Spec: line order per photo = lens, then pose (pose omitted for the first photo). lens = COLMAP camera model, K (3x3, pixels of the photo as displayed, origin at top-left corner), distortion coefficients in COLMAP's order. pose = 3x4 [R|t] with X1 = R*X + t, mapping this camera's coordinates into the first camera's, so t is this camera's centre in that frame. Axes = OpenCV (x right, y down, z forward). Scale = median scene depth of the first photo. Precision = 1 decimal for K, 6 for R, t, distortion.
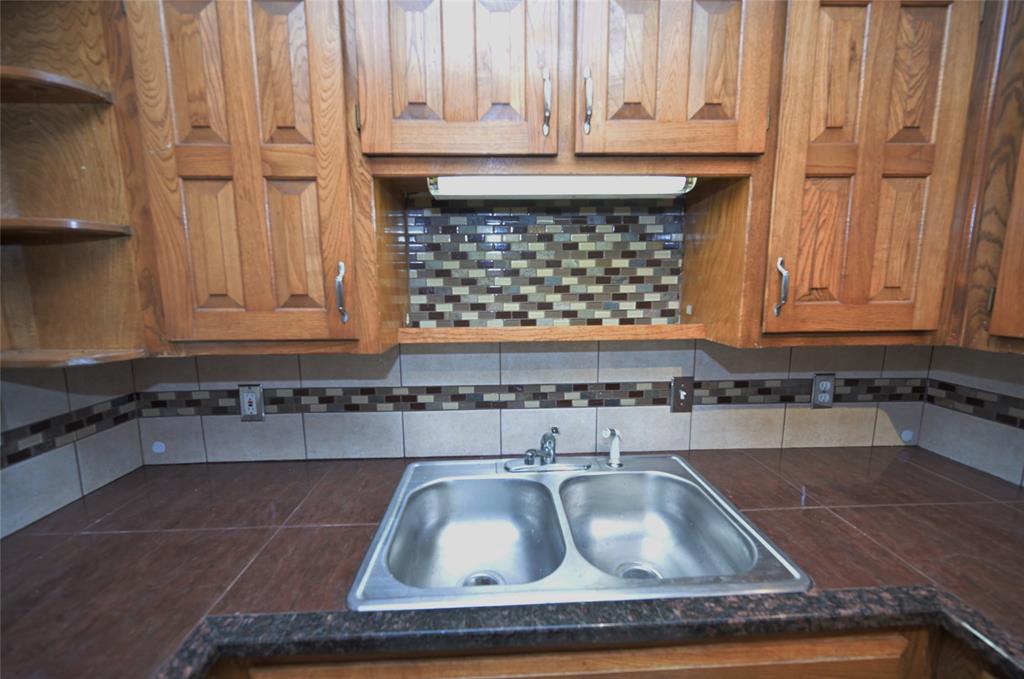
lens RADIAL K [[401.5, 0, 508.8], [0, 401.5, 338.5], [0, 0, 1]] dist [-0.001099, 0.000023]
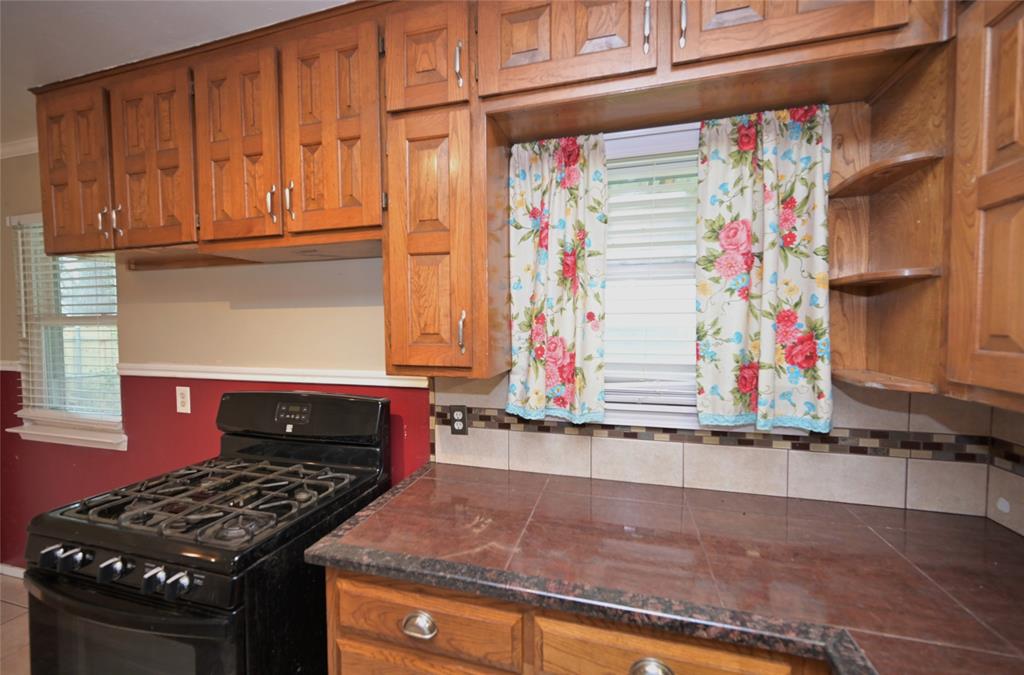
lens RADIAL K [[401.5, 0, 516.2], [0, 401.5, 337.3], [0, 0, 1]] dist [-0.001099, 0.000023]
pose [[-0.301335, 0.043767, -0.952513, 0.279462], [-0.122329, 0.988917, 0.084140, -0.037018], [0.945639, 0.141875, -0.292641, 0.201394]]
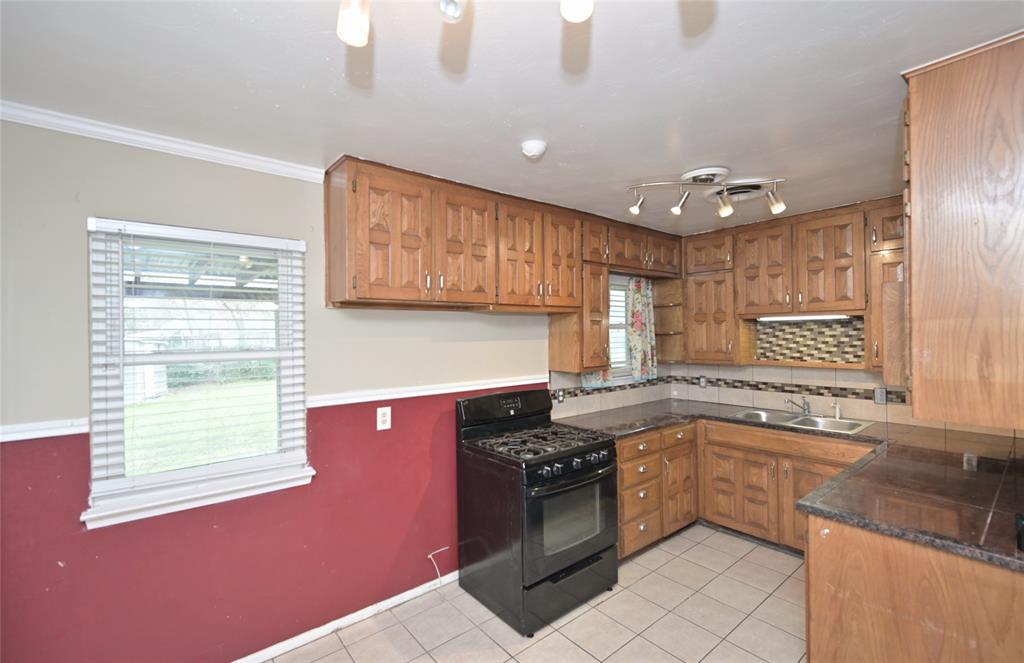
lens RADIAL K [[442.5, 0, 512.5], [0, 442.5, 329.3], [0, 0, 1]] dist [-0.004004, -0.000411]
pose [[0.606368, -0.004537, -0.795171, 1.228214], [-0.102853, 0.991136, -0.084087, 0.200573], [0.788504, 0.132773, 0.600526, -2.347105]]
